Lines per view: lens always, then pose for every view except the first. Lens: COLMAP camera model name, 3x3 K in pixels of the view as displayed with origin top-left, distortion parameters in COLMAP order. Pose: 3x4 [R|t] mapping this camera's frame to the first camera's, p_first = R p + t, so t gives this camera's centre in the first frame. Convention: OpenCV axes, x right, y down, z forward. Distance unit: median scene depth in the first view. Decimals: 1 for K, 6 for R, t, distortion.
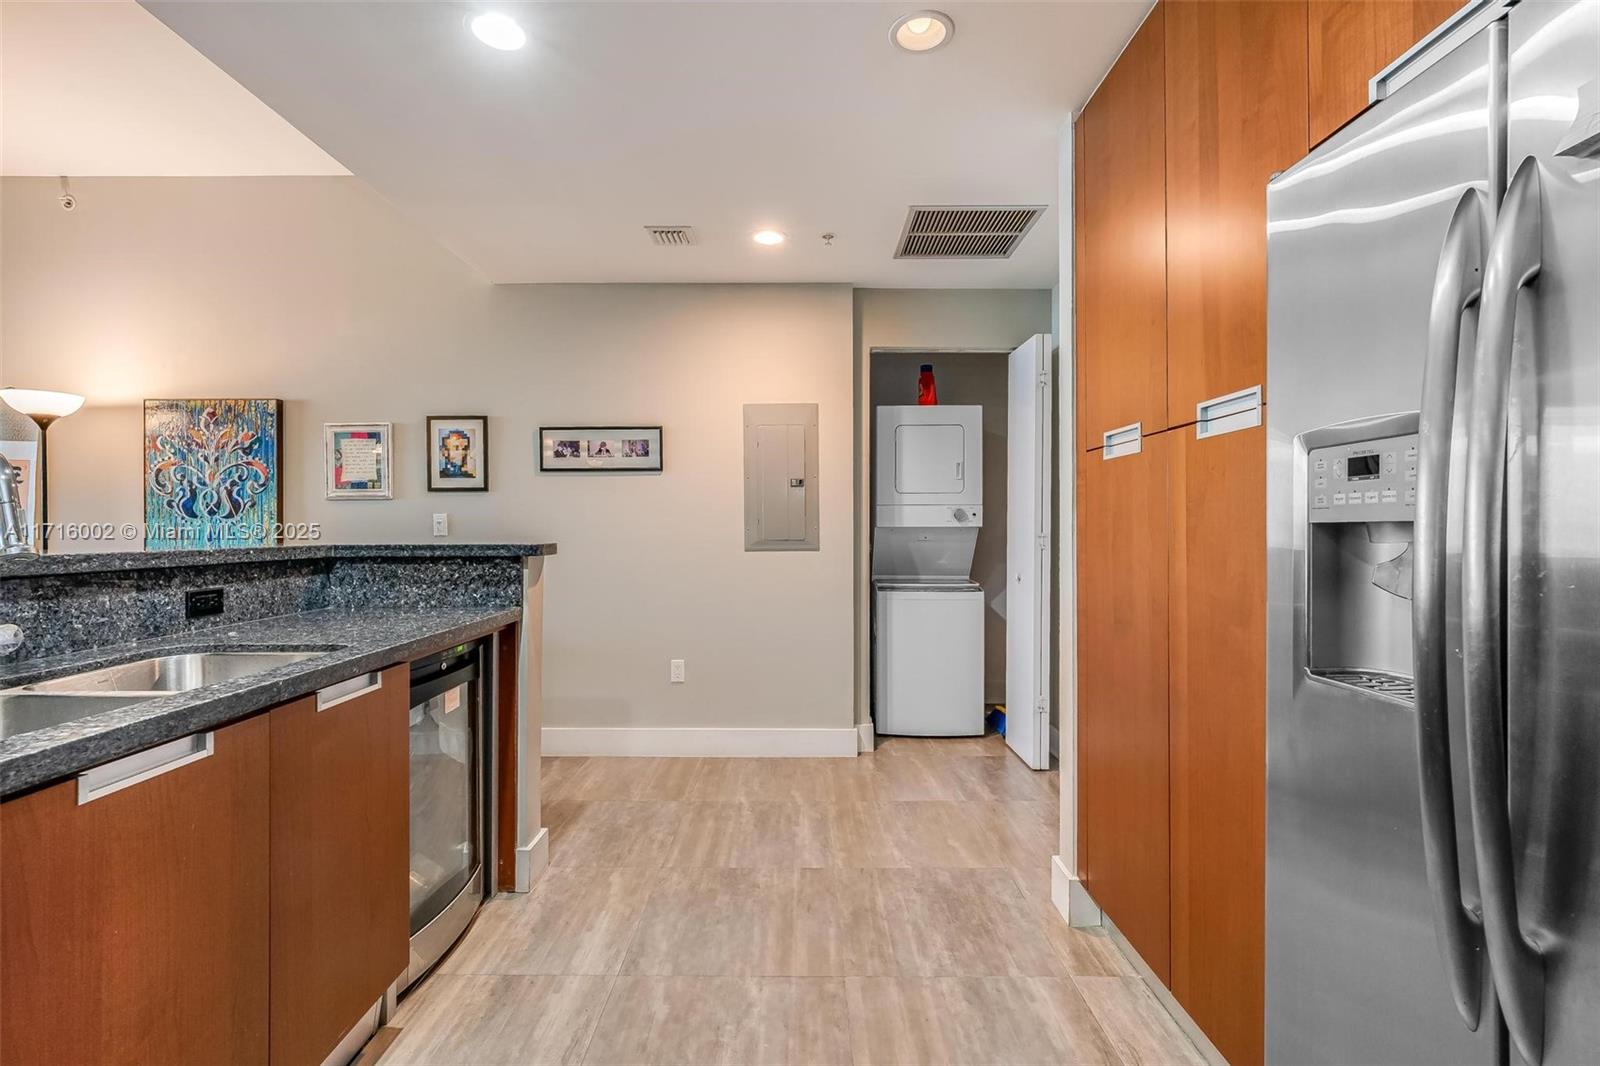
lens RADIAL K [[717.3, 0, 804.3], [0, 717.3, 525.8], [0, 0, 1]] dist [-0.012604, 0.000141]
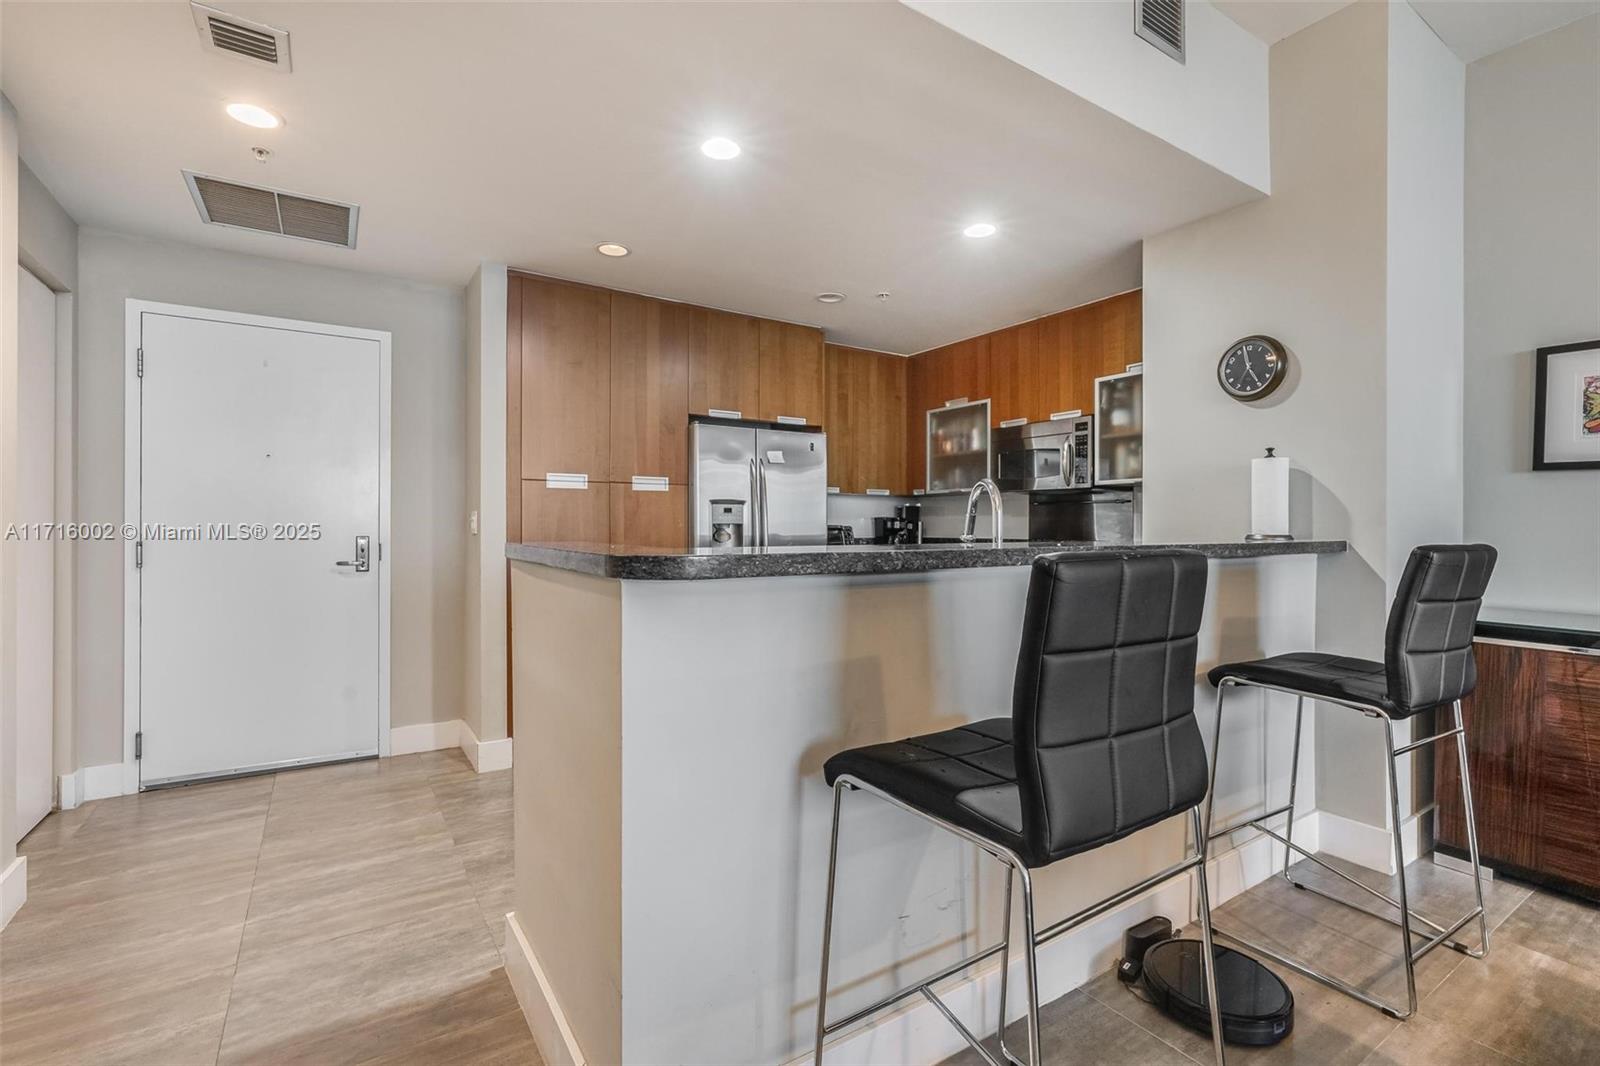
lens RADIAL K [[717.3, 0, 803.8], [0, 717.3, 527.5], [0, 0, 1]] dist [-0.012604, 0.000141]
pose [[-0.546038, -0.001955, 0.837758, -0.817187], [-0.002070, 0.999997, 0.000984, 0.003760], [-0.837758, -0.001196, -0.546041, 0.799347]]
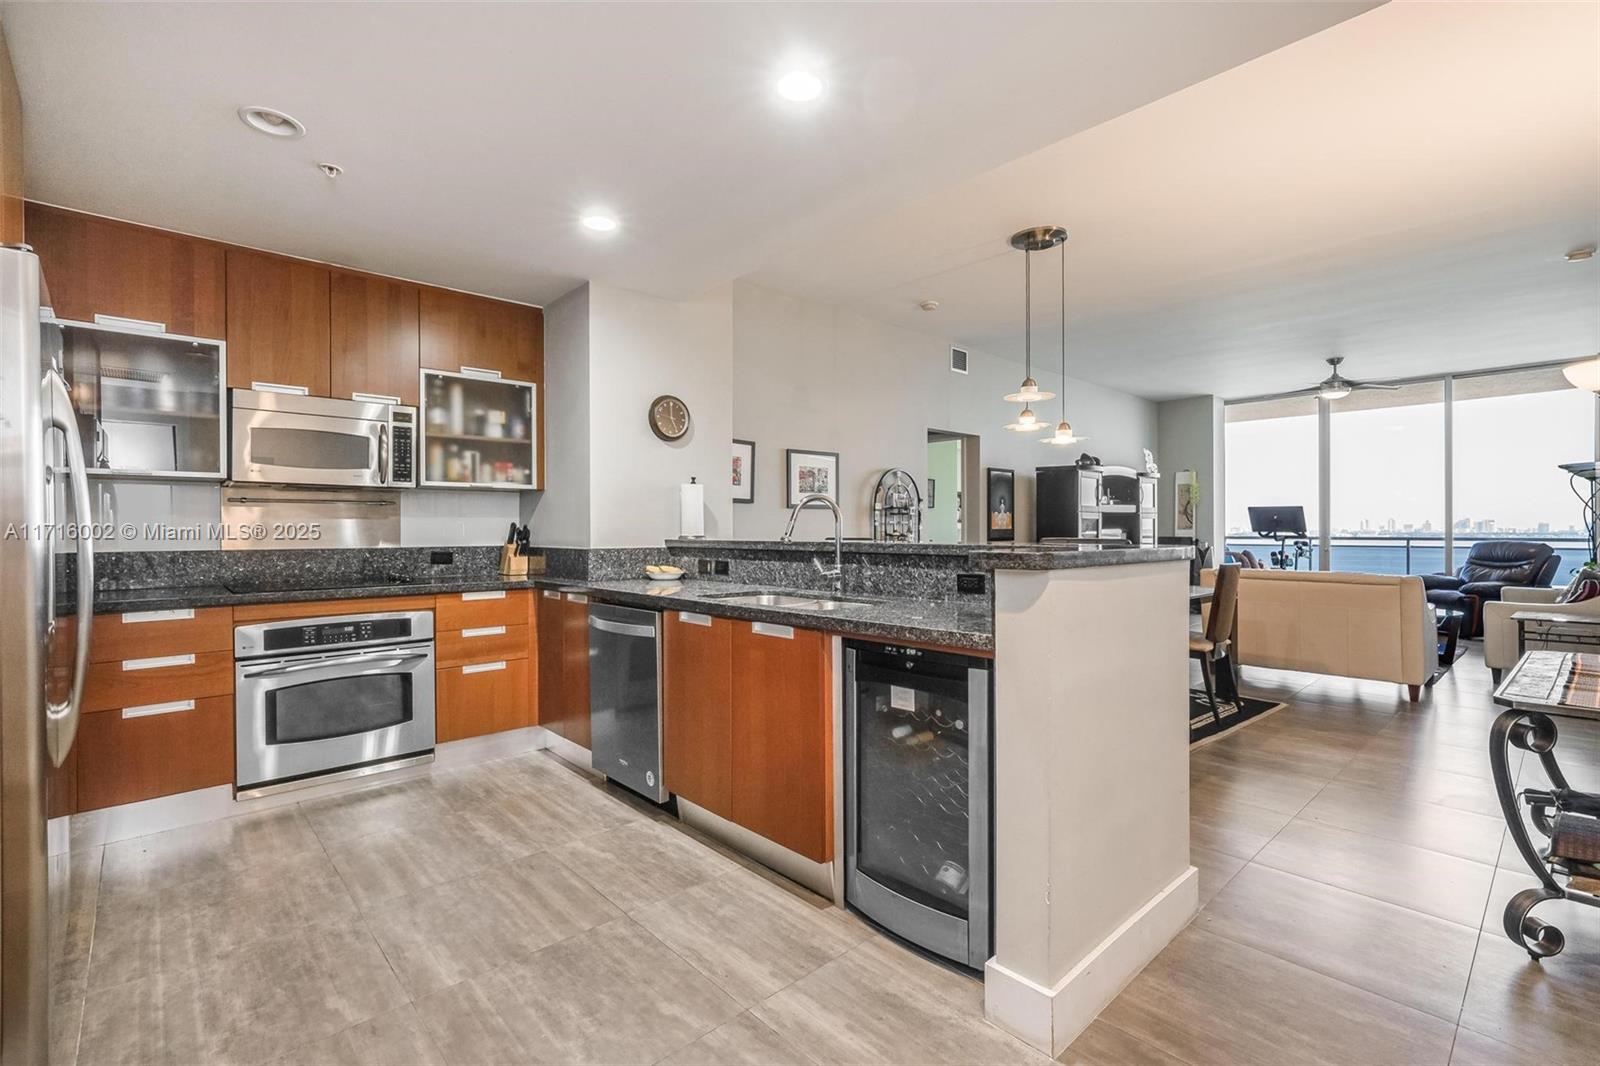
lens RADIAL K [[721.2, 0, 801.7], [0, 721.2, 531.4], [0, 0, 1]] dist [0.003055, 0.000253]
pose [[-0.738954, 0.006719, -0.673722, 0.168556], [0.005004, 0.999977, 0.004483, 0.000036], [0.673737, -0.000059, -0.738971, 0.923015]]
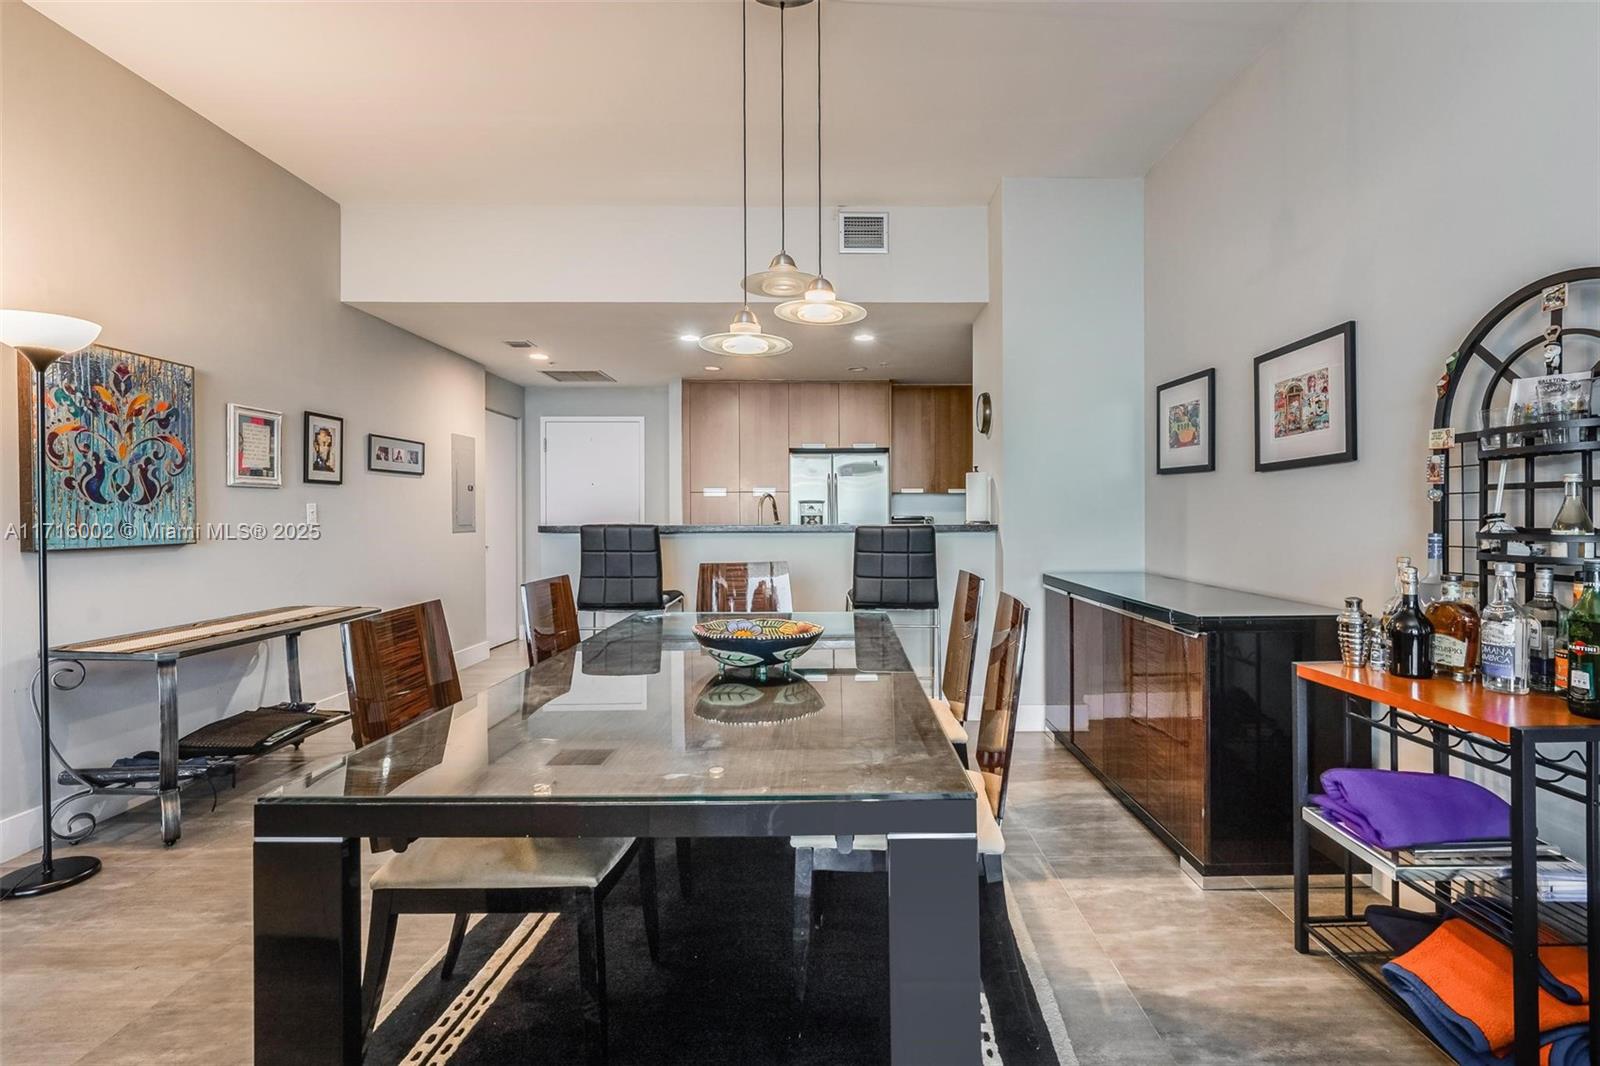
lens RADIAL K [[717.3, 0, 838.4], [0, 717.3, 515.1], [0, 0, 1]] dist [-0.012604, 0.000141]
pose [[-0.012767, 0.003036, 0.999914, -1.619101], [-0.000483, 0.999995, -0.003043, 0.003636], [-0.999918, -0.000521, -0.012765, 0.227359]]
